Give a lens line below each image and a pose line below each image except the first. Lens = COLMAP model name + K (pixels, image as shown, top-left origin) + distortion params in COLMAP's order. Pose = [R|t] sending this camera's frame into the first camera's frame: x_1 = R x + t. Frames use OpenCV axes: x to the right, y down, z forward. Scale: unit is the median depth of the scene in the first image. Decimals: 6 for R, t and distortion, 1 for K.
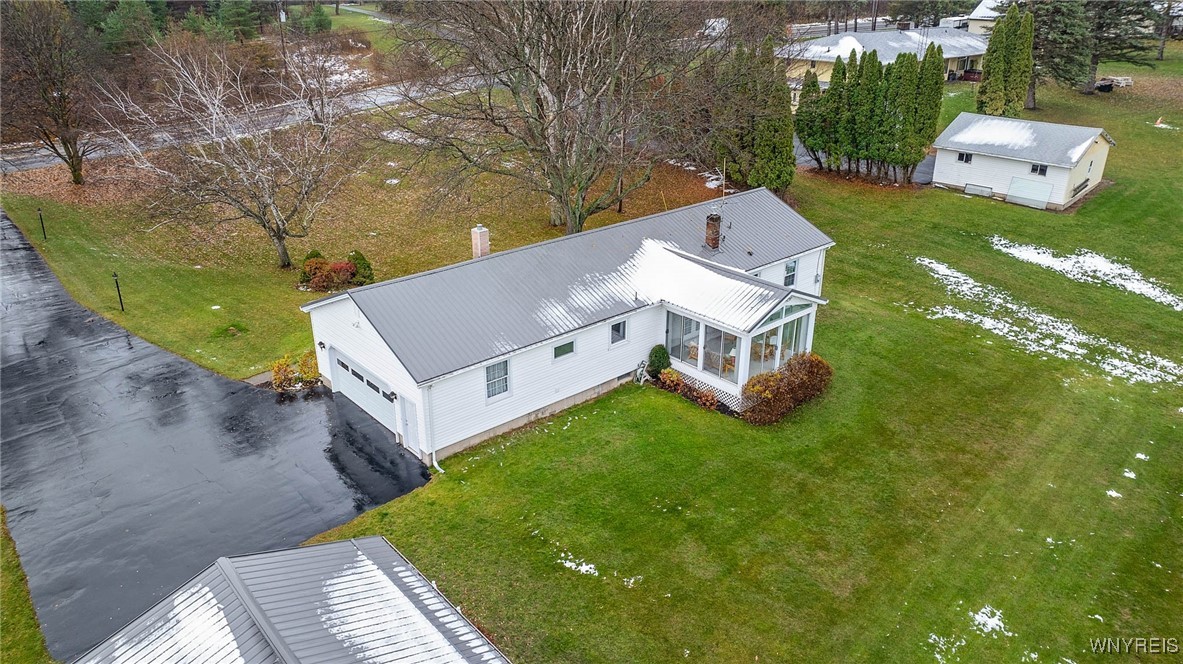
lens RADIAL K [[831.5, 0, 591.5], [0, 831.5, 332.0], [0, 0, 1]] dist [-0.020326, -0.002771]
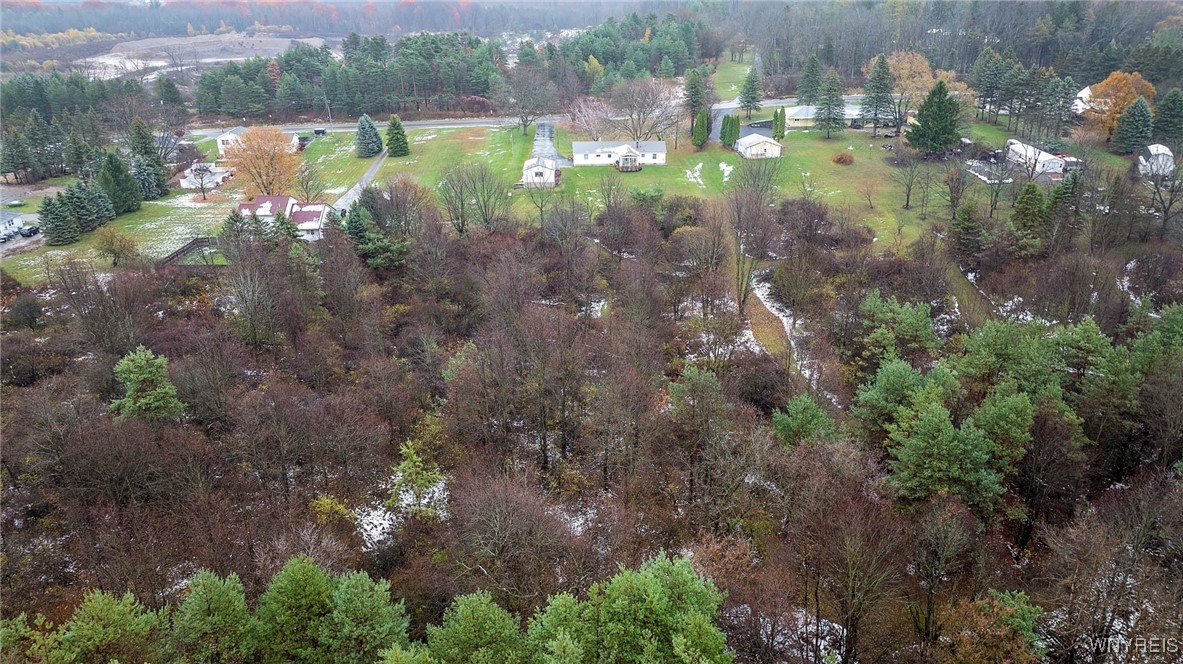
lens RADIAL K [[831.5, 0, 591.5], [0, 831.5, 332.0], [0, 0, 1]] dist [-0.020326, -0.002771]
pose [[0.776290, 0.254877, -0.576552, 3.202748], [-0.247574, 0.964396, 0.092990, 0.603894], [0.579725, 0.070551, 0.811752, -3.369897]]
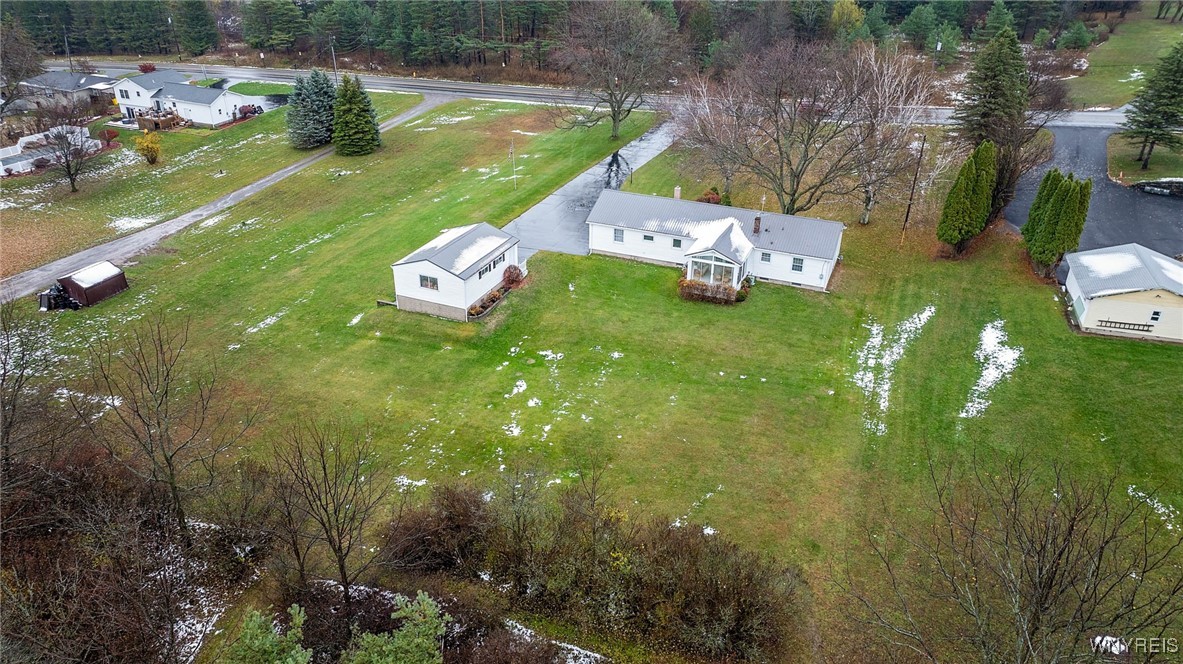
lens RADIAL K [[831.5, 0, 591.5], [0, 831.5, 332.0], [0, 0, 1]] dist [-0.020326, -0.002771]
pose [[0.438369, 0.423879, -0.792565, 1.568868], [-0.365913, 0.889590, 0.273383, -0.273806], [0.820939, 0.170167, 0.545071, -0.370428]]
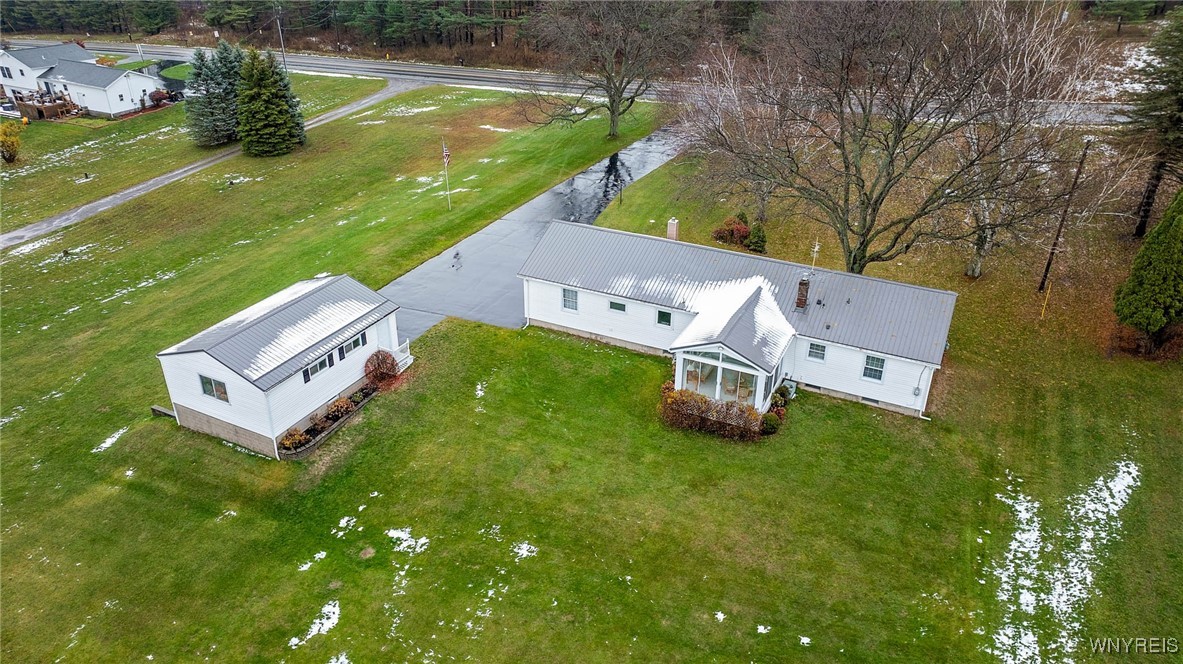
lens RADIAL K [[832.6, 0, 591.5], [0, 832.6, 332.0], [0, 0, 1]] dist [-0.046146, 0.053611]
pose [[0.382917, 0.436218, -0.814302, 0.927312], [-0.373096, 0.879423, 0.295659, -0.283570], [0.845088, 0.190600, 0.499498, 0.167159]]
